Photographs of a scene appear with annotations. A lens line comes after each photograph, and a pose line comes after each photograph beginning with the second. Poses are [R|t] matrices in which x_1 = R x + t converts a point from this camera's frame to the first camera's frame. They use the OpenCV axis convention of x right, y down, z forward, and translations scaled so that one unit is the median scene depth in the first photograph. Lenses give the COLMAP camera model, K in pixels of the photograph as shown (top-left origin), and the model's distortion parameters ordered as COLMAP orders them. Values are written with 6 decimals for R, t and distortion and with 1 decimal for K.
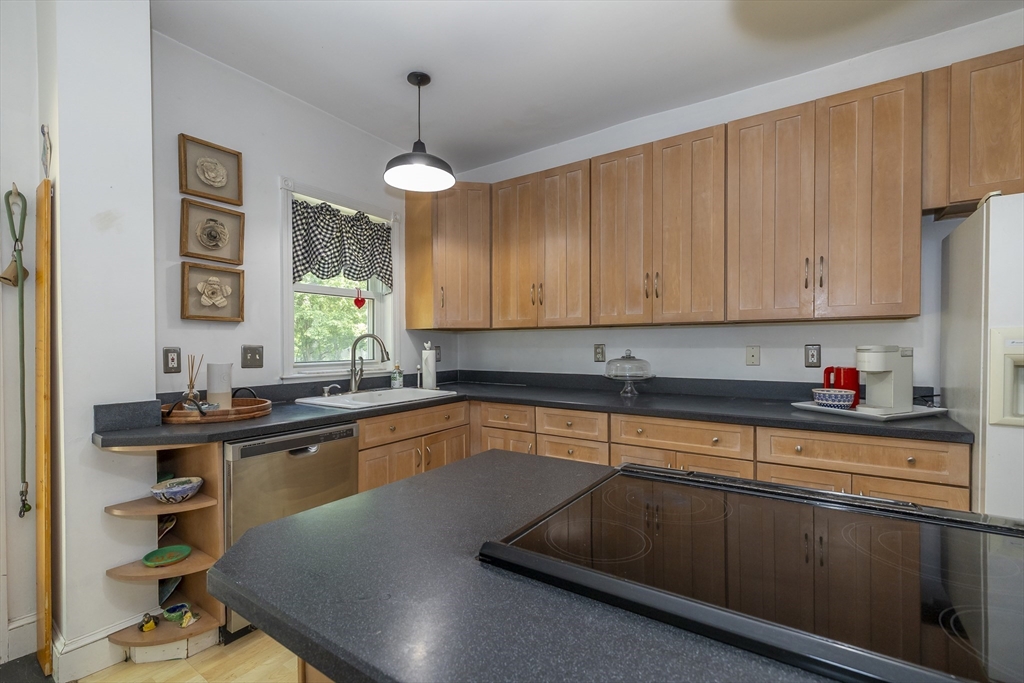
lens RADIAL K [[454.2, 0, 513.4], [0, 454.2, 352.0], [0, 0, 1]] dist [-0.001658, 0.000134]
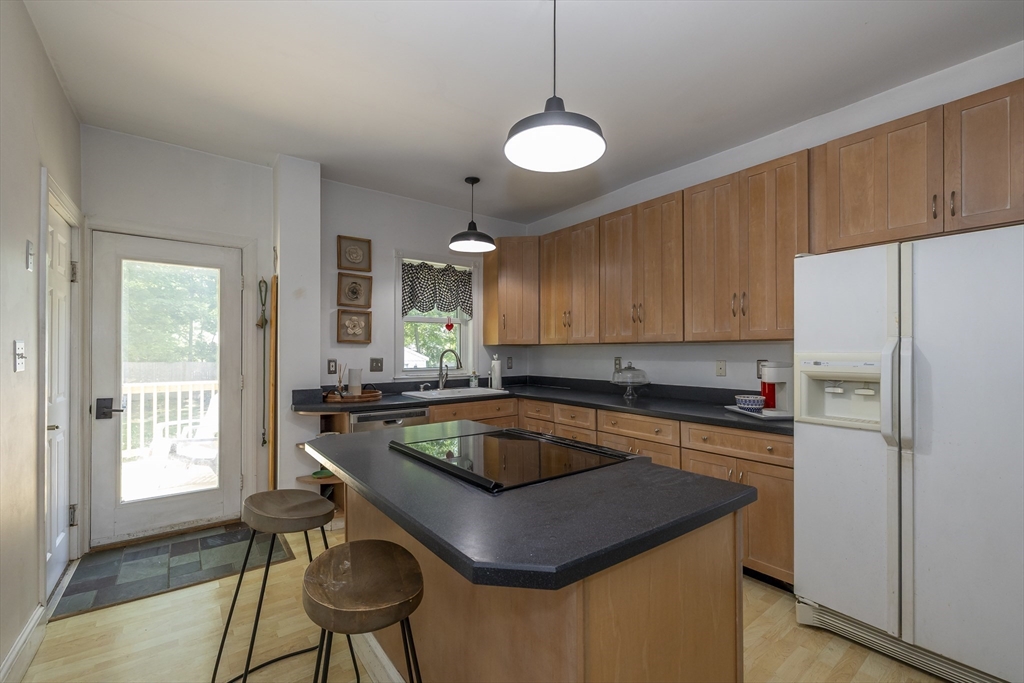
lens RADIAL K [[450.6, 0, 515.3], [0, 450.6, 349.9], [0, 0, 1]] dist [0.000652, 0.000040]
pose [[0.946160, 0.000530, -0.323700, 0.396080], [-0.006048, 0.999853, -0.016040, -0.018727], [0.323644, 0.017134, 0.946024, -0.340263]]
